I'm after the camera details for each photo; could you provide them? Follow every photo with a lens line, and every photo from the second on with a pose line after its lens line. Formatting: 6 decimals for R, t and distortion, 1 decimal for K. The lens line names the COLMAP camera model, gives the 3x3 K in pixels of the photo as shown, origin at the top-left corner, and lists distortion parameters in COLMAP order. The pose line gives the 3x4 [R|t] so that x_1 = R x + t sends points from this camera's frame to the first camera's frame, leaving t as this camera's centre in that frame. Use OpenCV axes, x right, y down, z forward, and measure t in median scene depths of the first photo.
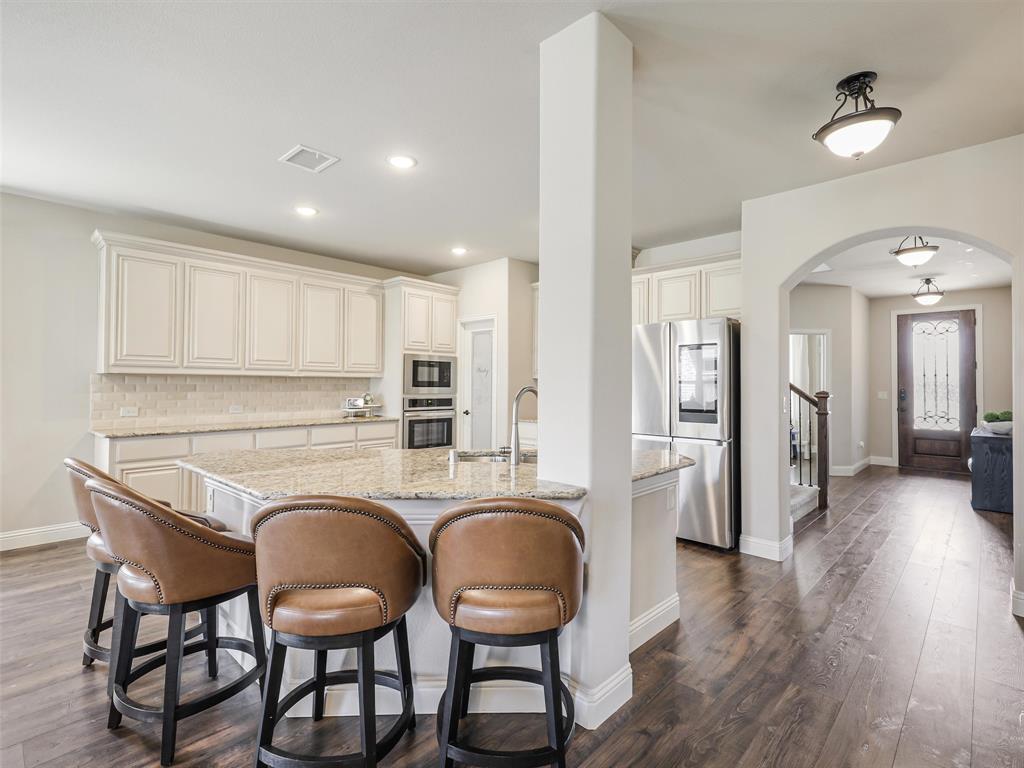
lens RADIAL K [[471.9, 0, 515.6], [0, 471.9, 378.8], [0, 0, 1]] dist [0.006454, -0.001849]
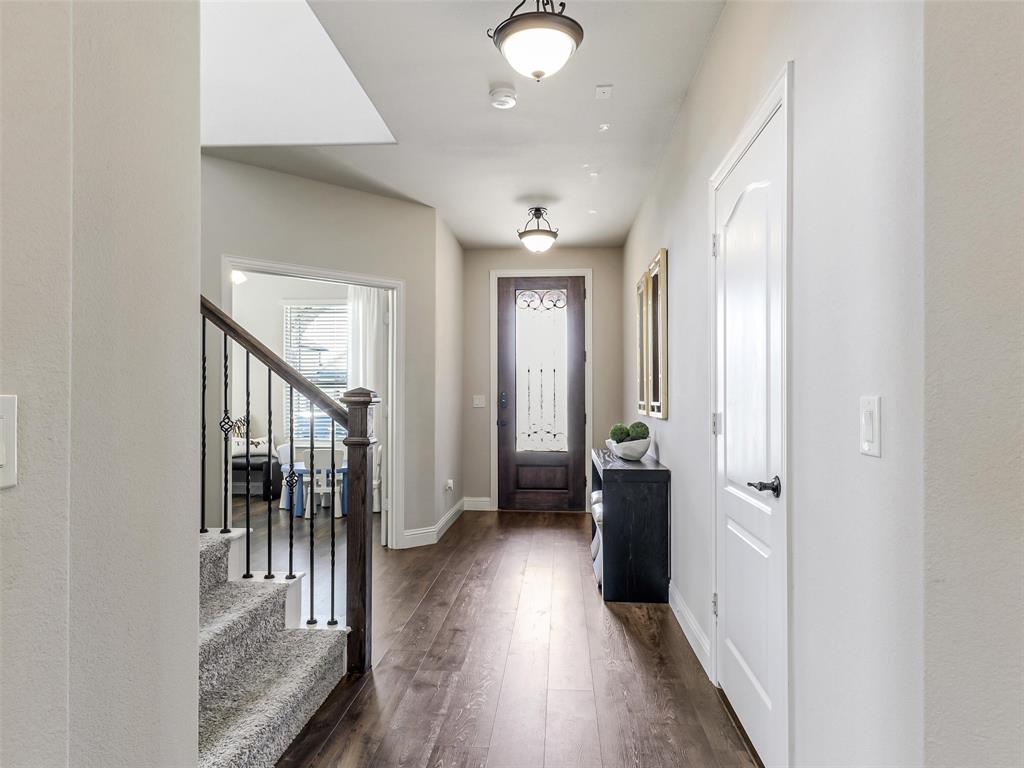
lens RADIAL K [[623.7, 0, 509.2], [0, 623.7, 386.9], [0, 0, 1]] dist [-0.007255, 0.000907]
pose [[0.764562, 0.005352, 0.644528, 0.290017], [-0.006930, 0.999976, -0.000083, 0.017495], [-0.644513, -0.004403, 0.764581, 0.364001]]
